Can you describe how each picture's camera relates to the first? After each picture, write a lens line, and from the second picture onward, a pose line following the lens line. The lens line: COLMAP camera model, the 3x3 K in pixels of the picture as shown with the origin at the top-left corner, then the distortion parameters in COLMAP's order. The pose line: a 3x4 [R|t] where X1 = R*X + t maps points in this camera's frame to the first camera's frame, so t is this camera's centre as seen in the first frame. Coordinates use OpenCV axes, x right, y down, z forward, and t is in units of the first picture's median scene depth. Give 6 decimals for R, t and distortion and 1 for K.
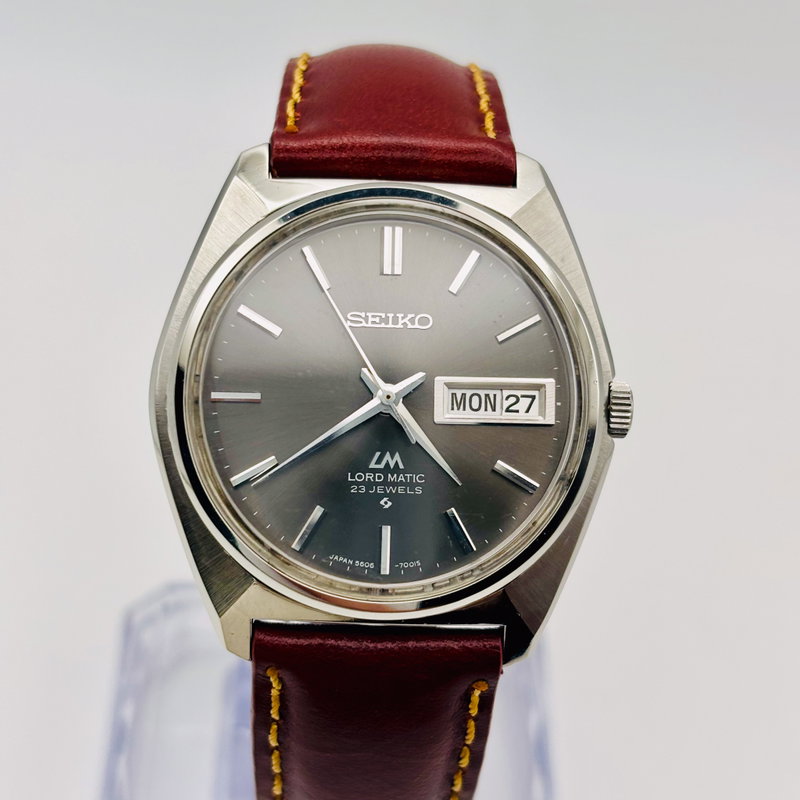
lens RADIAL K [[1708.8, 0, 402.6], [0, 1708.8, 405.0], [0, 0, 1]] dist [0.525506, 0.000000]
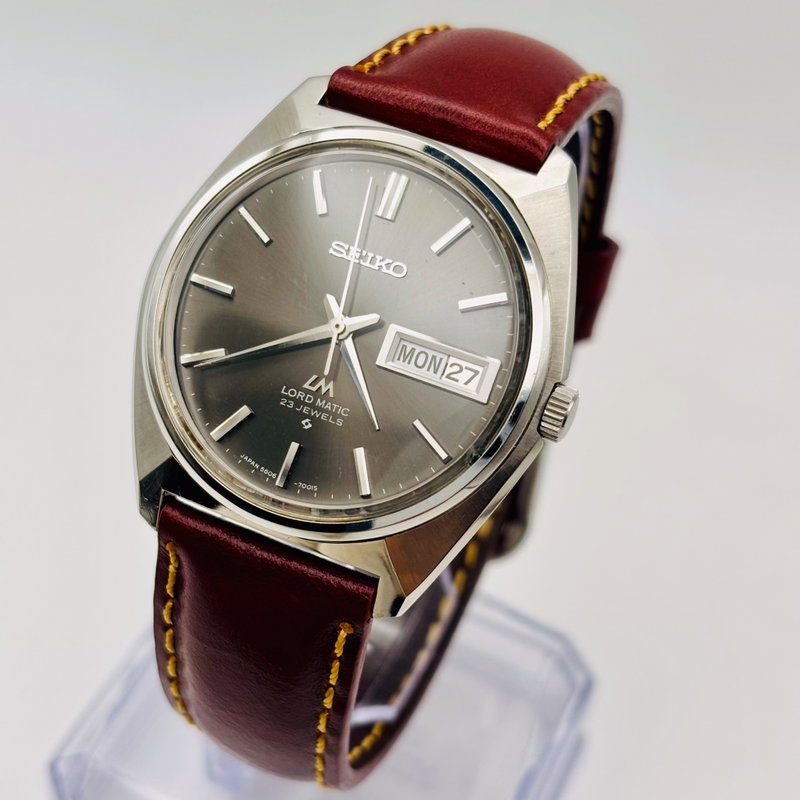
lens RADIAL K [[1708.8, 0, 393.3], [0, 1708.8, 398.4], [0, 0, 1]] dist [0.525506, 0.000000]
pose [[0.906177, 0.299174, -0.298894, 0.340377], [-0.318066, 0.947942, -0.015474, 0.041548], [0.278705, 0.109090, 0.954161, 0.021803]]
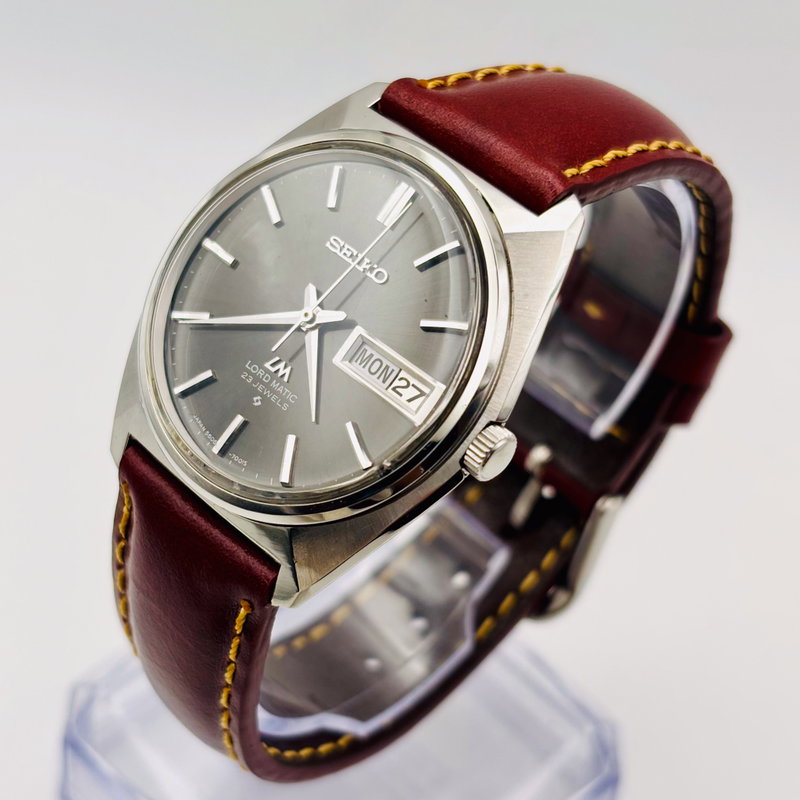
lens RADIAL K [[1708.8, 0, 375.3], [0, 1708.8, 393.2], [0, 0, 1]] dist [0.525506, 0.000000]
pose [[0.688248, 0.487653, -0.537130, 0.603484], [-0.542519, 0.837509, 0.065209, -0.055369], [0.481651, 0.246523, 0.840975, 0.138744]]
